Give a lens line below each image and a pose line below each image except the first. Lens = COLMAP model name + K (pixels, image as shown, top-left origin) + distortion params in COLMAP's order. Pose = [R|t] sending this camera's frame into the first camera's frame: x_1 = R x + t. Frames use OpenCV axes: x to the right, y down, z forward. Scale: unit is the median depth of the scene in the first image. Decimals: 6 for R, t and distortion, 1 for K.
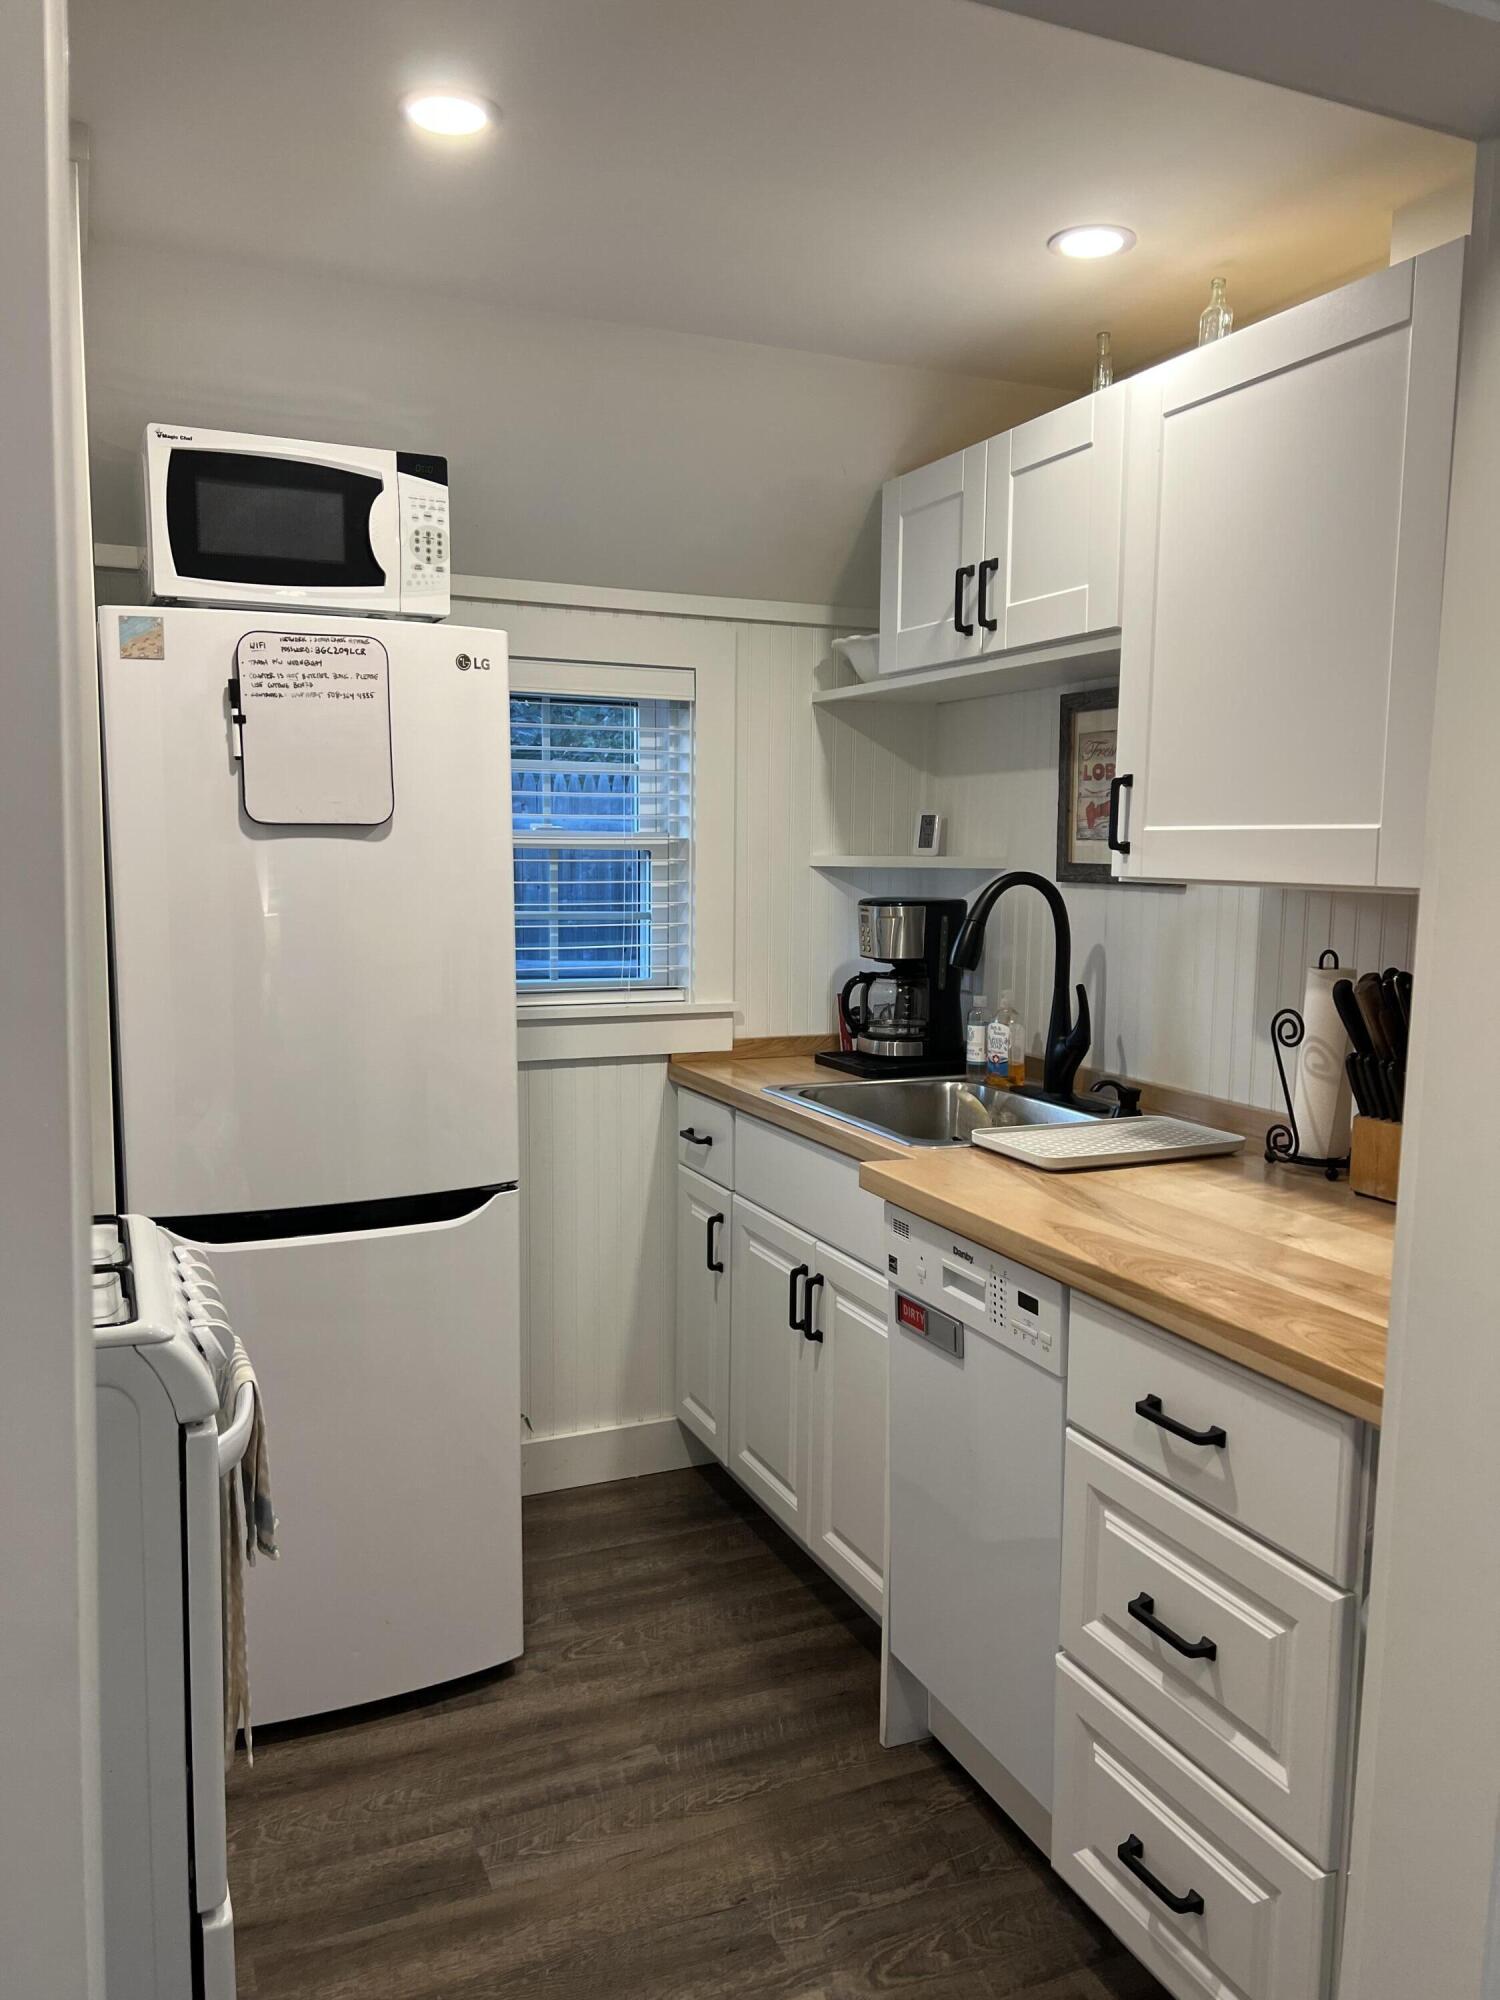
lens RADIAL K [[1509.5, 0, 769.9], [0, 1509.5, 1006.7], [0, 0, 1]] dist [0.026110, -0.026076]
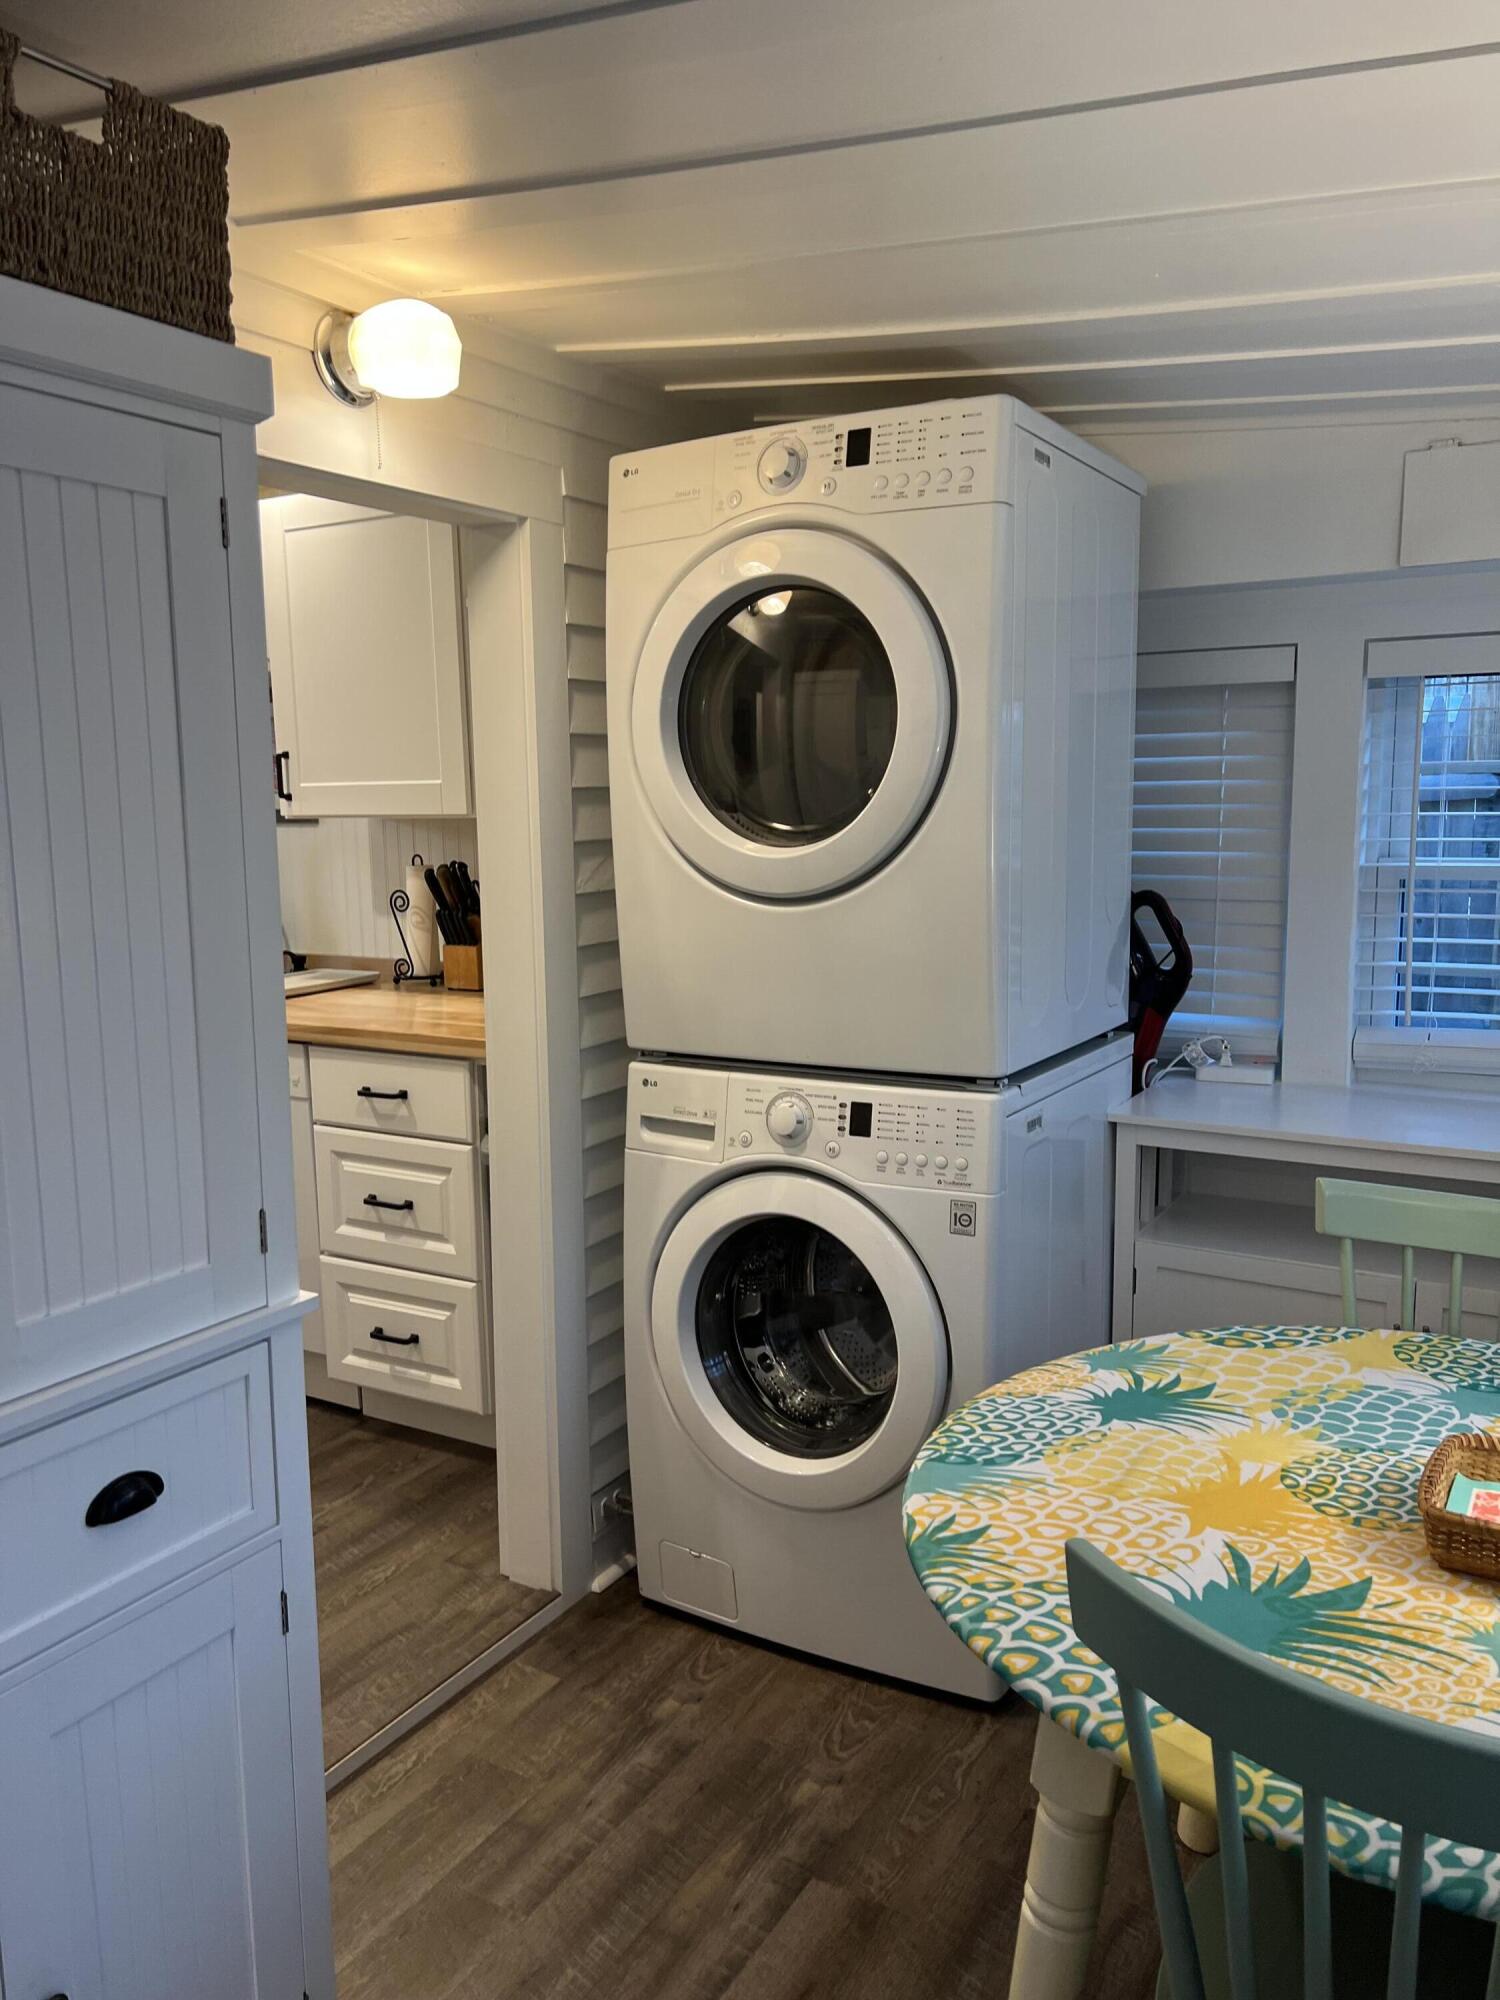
lens RADIAL K [[1509.5, 0, 759.4], [0, 1509.5, 991.0], [0, 0, 1]] dist [0.026110, -0.026076]
pose [[0.818496, -0.109811, 0.563920, -0.288681], [0.096772, 0.993890, 0.053080, 0.063040], [-0.566303, 0.011126, 0.824122, -0.609578]]
